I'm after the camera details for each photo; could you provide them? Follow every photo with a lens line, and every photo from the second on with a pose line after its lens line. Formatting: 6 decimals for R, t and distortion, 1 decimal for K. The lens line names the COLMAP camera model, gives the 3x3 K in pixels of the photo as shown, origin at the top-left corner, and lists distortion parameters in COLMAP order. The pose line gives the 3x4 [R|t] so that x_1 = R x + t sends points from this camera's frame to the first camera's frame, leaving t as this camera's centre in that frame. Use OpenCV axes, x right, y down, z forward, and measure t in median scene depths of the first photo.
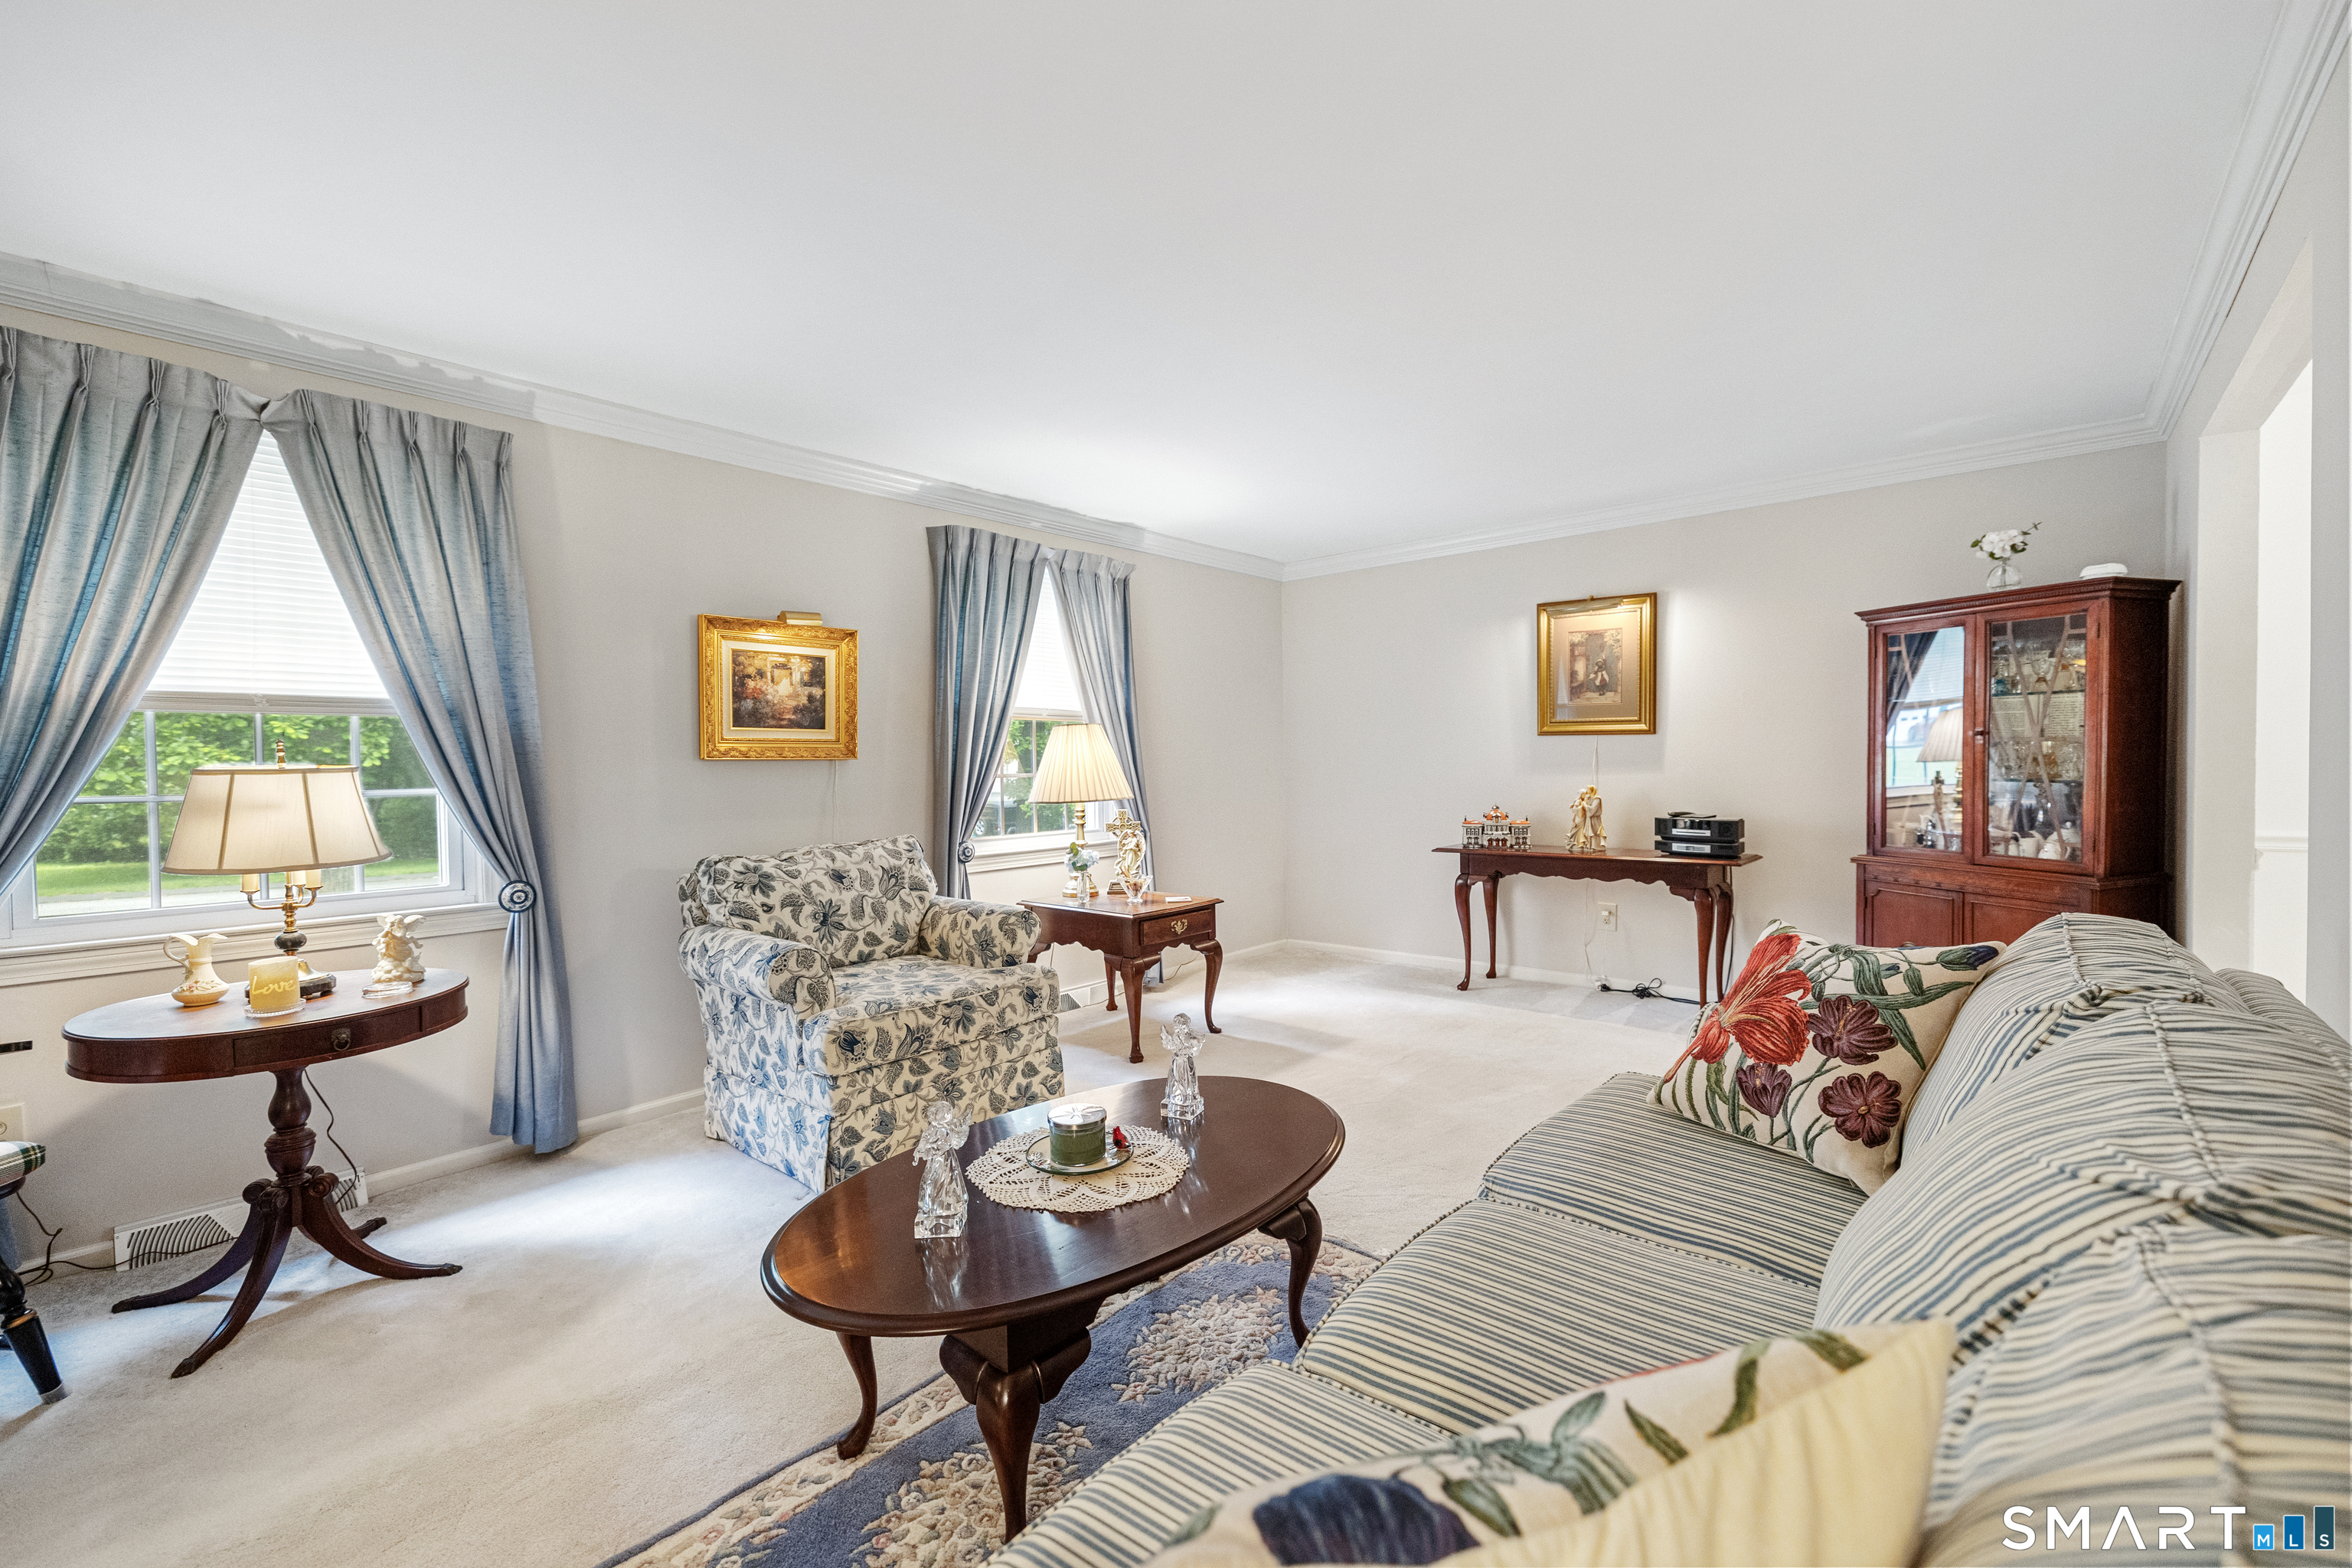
lens RADIAL K [[1002.1, 0, 1195.6], [0, 1002.1, 780.8], [0, 0, 1]] dist [0.000963, -0.000246]
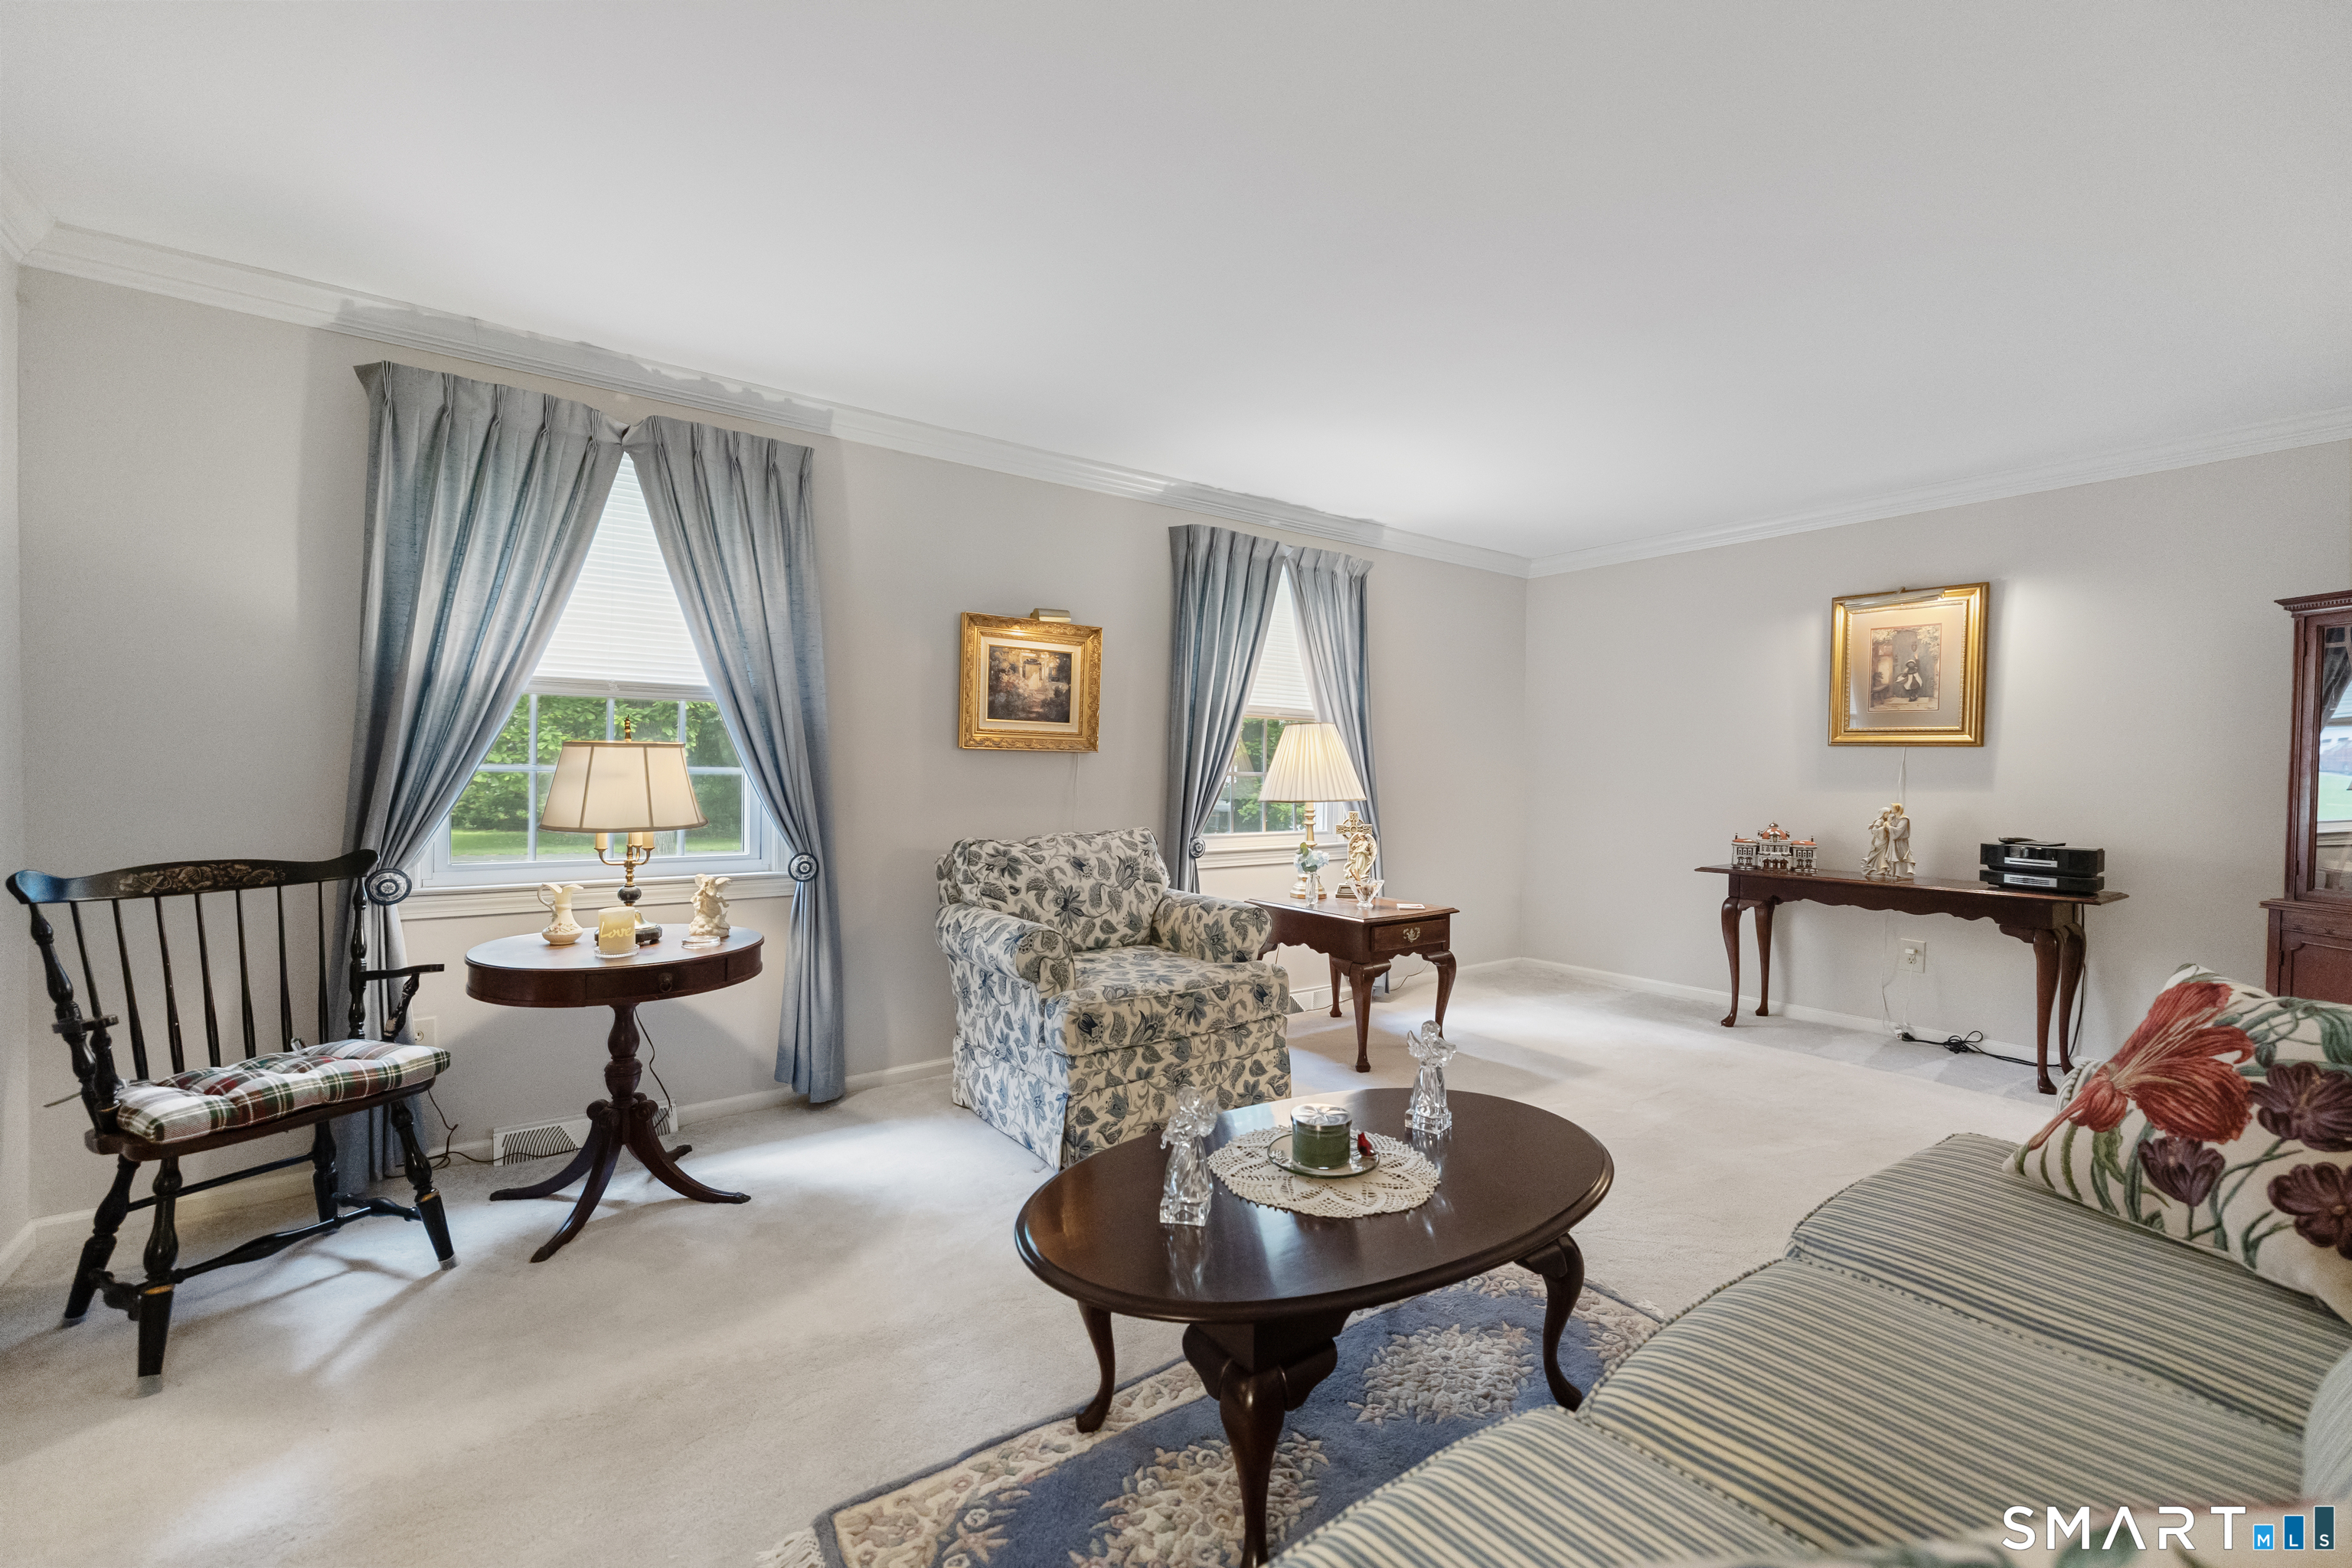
lens RADIAL K [[1002.1, 0, 1186.1], [0, 1002.1, 779.3], [0, 0, 1]] dist [0.000963, -0.000246]
pose [[0.974785, 0.028836, -0.221276, -0.025643], [-0.030988, 0.999500, -0.006259, 0.012758], [0.220985, 0.012958, 0.975191, 0.017050]]
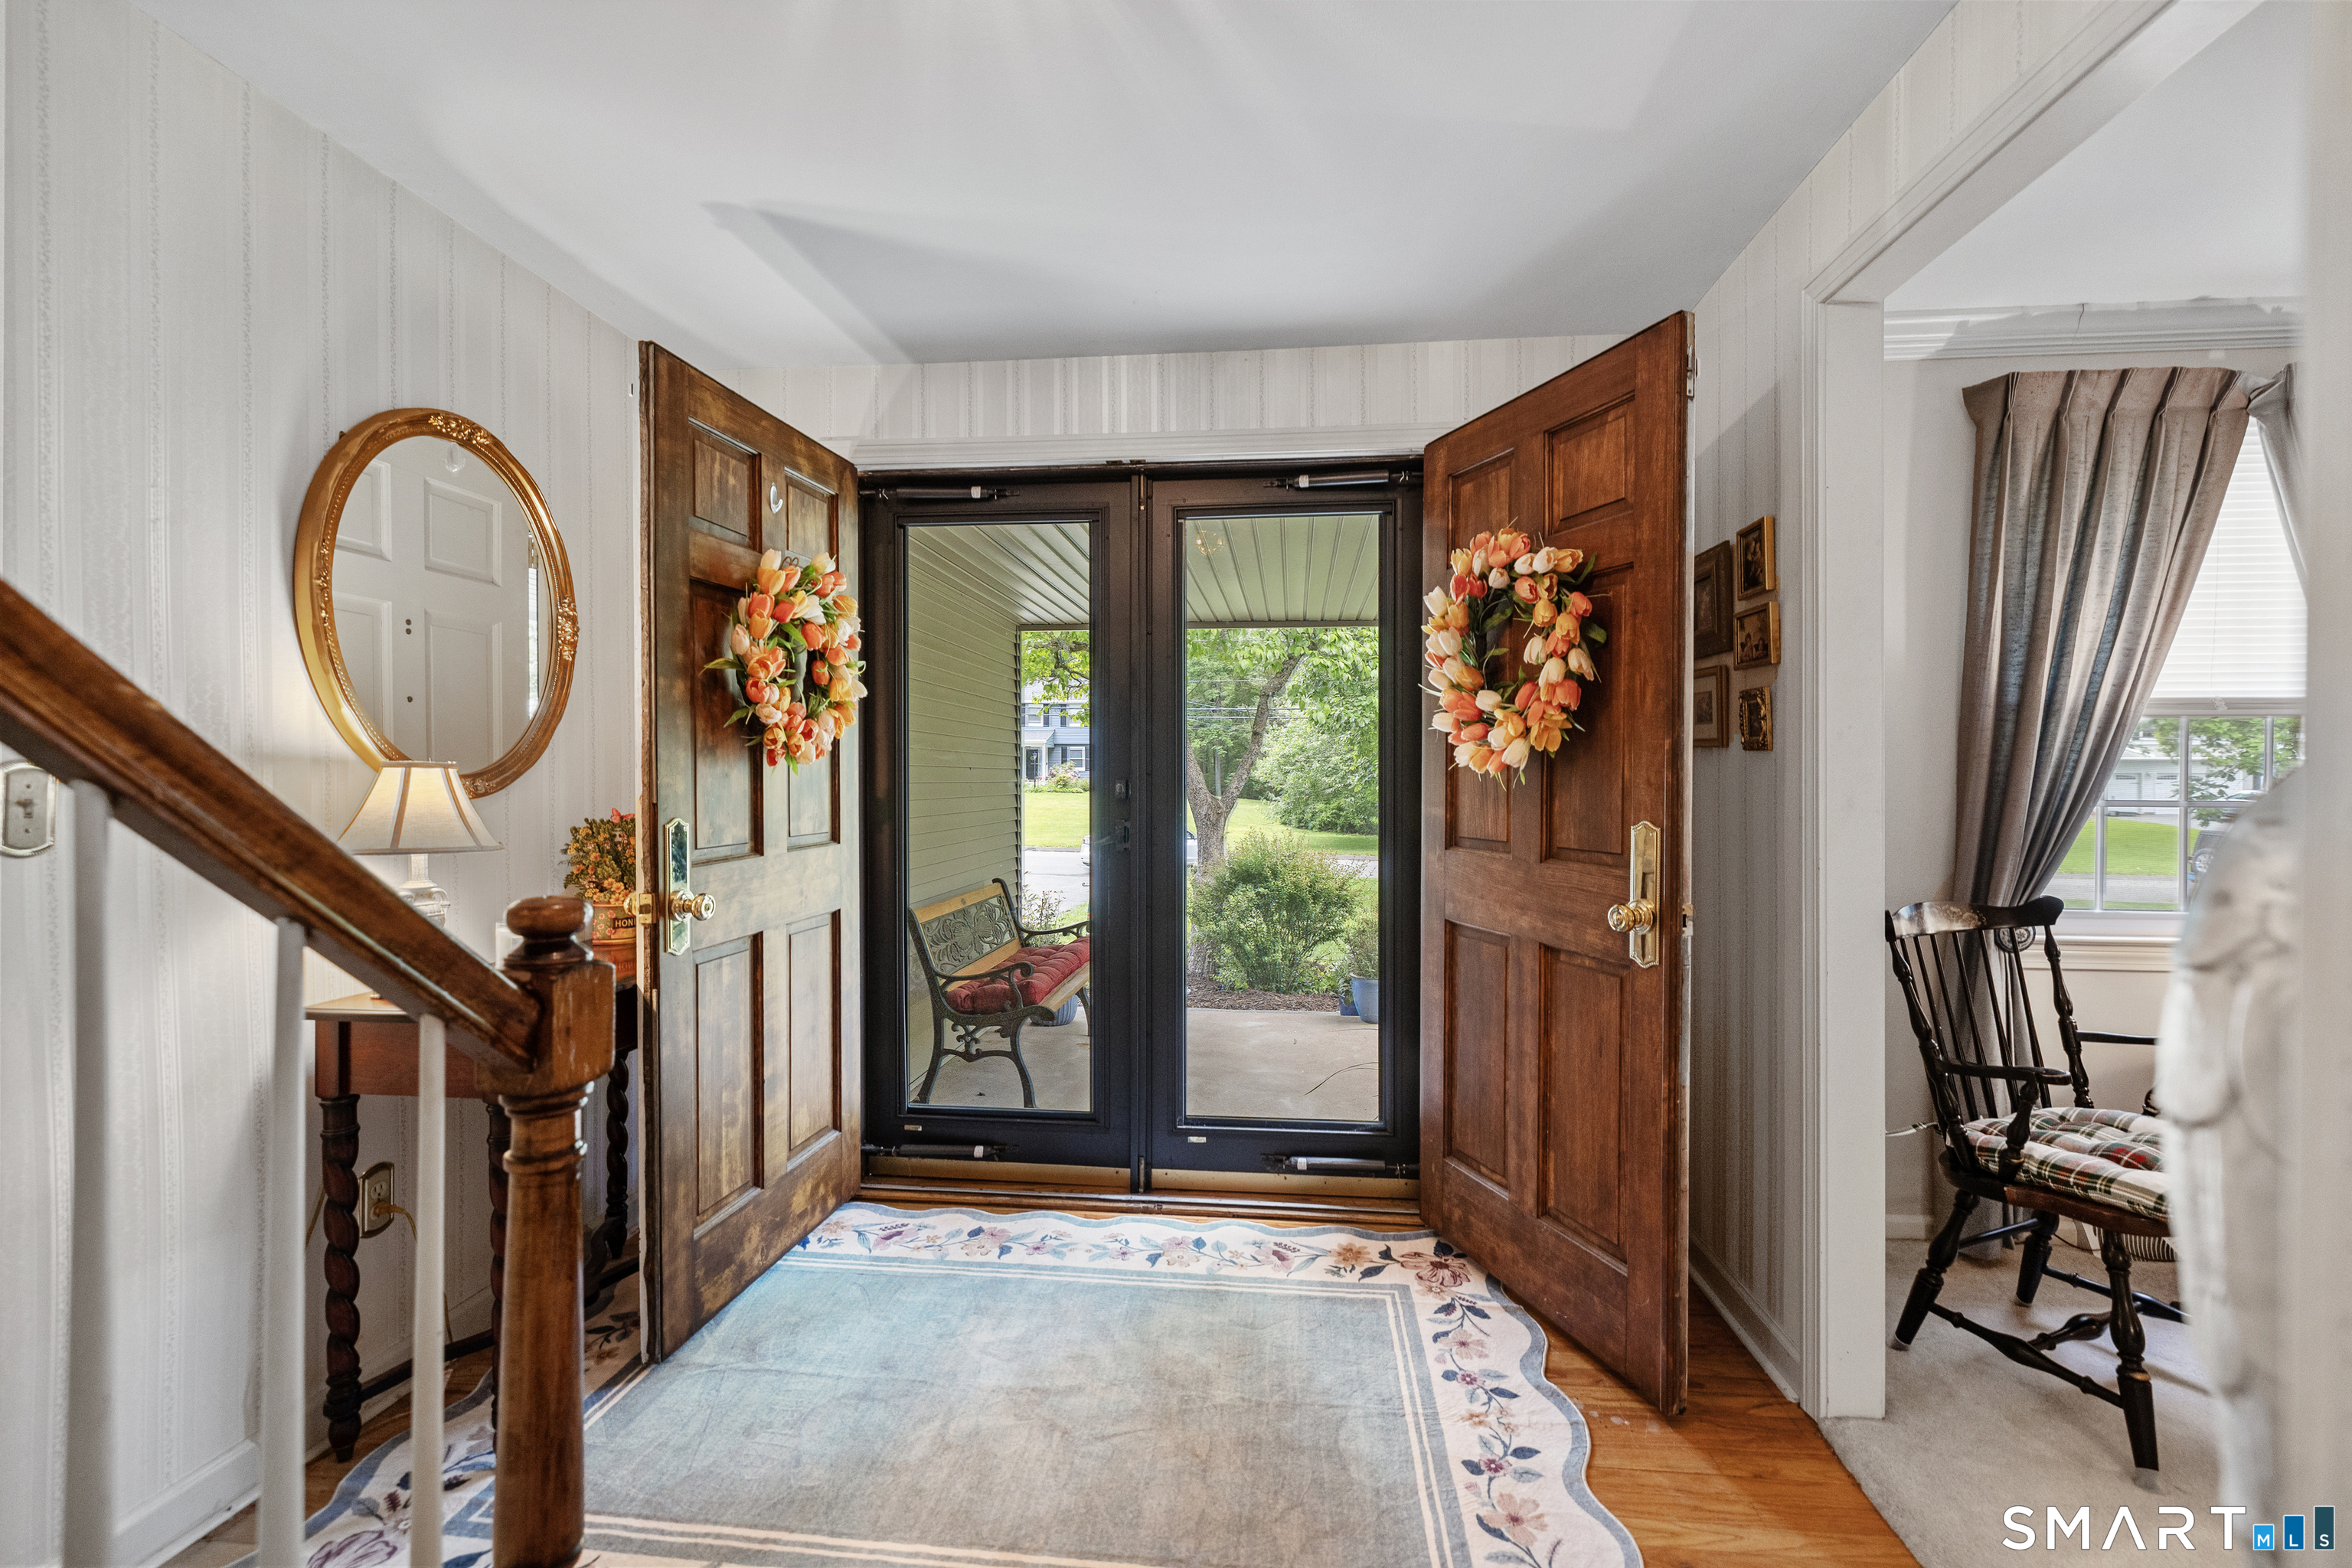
lens RADIAL K [[1002.1, 0, 1177.3], [0, 1002.1, 771.9], [0, 0, 1]] dist [0.000963, -0.000246]
pose [[0.557554, 0.012640, -0.830044, -0.601602], [-0.020253, 0.999794, 0.001620, 0.002997], [0.829894, 0.015907, 0.557695, -0.308370]]
